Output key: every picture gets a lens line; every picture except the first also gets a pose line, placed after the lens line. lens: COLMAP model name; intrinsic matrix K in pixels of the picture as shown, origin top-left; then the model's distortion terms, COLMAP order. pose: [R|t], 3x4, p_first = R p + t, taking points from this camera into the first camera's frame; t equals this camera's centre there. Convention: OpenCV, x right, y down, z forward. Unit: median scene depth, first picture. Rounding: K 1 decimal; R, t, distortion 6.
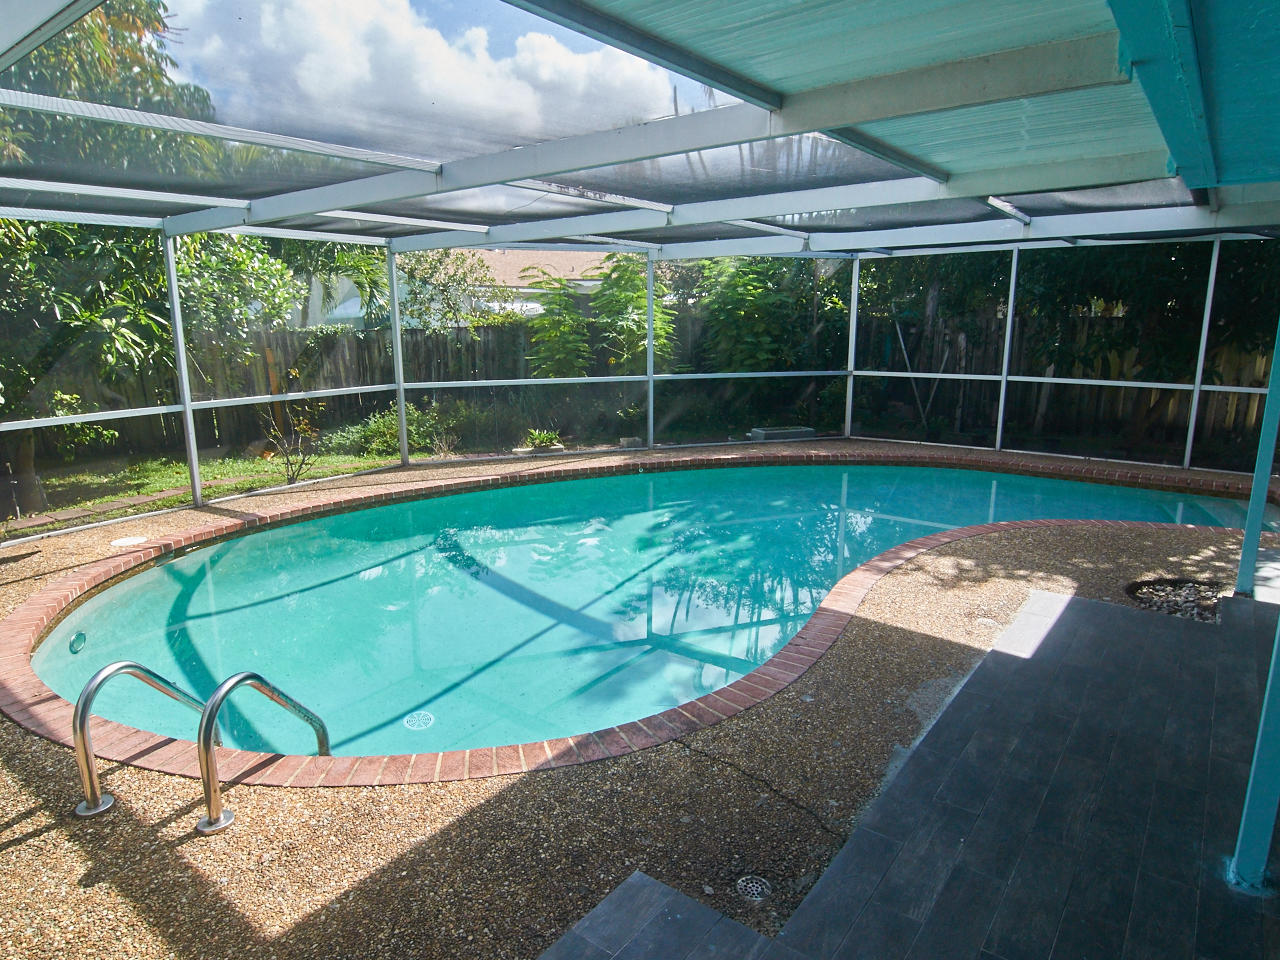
lens RADIAL K [[790.5, 0, 574.9], [0, 790.5, 479.0], [0, 0, 1]] dist [-0.019277, -0.002776]
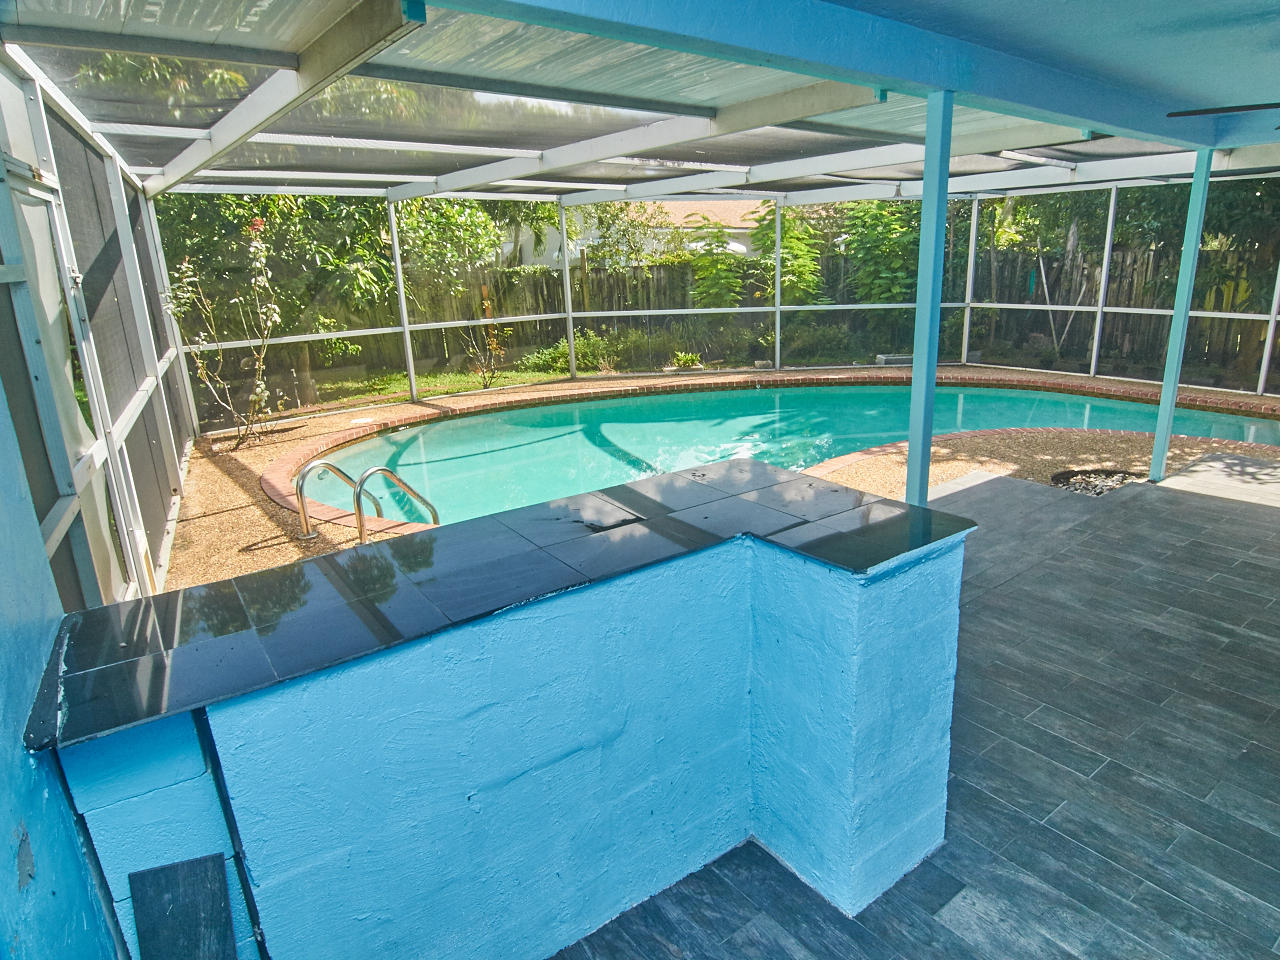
lens RADIAL K [[751.8, 0, 640.0], [0, 751.8, 480.0], [0, 0, 1]] dist [-0.005782, -0.014829]
pose [[0.974981, 0.049756, -0.216647, 0.164853], [-0.030265, 0.995264, 0.092376, 0.031174], [0.220217, -0.083508, 0.971870, -0.168894]]
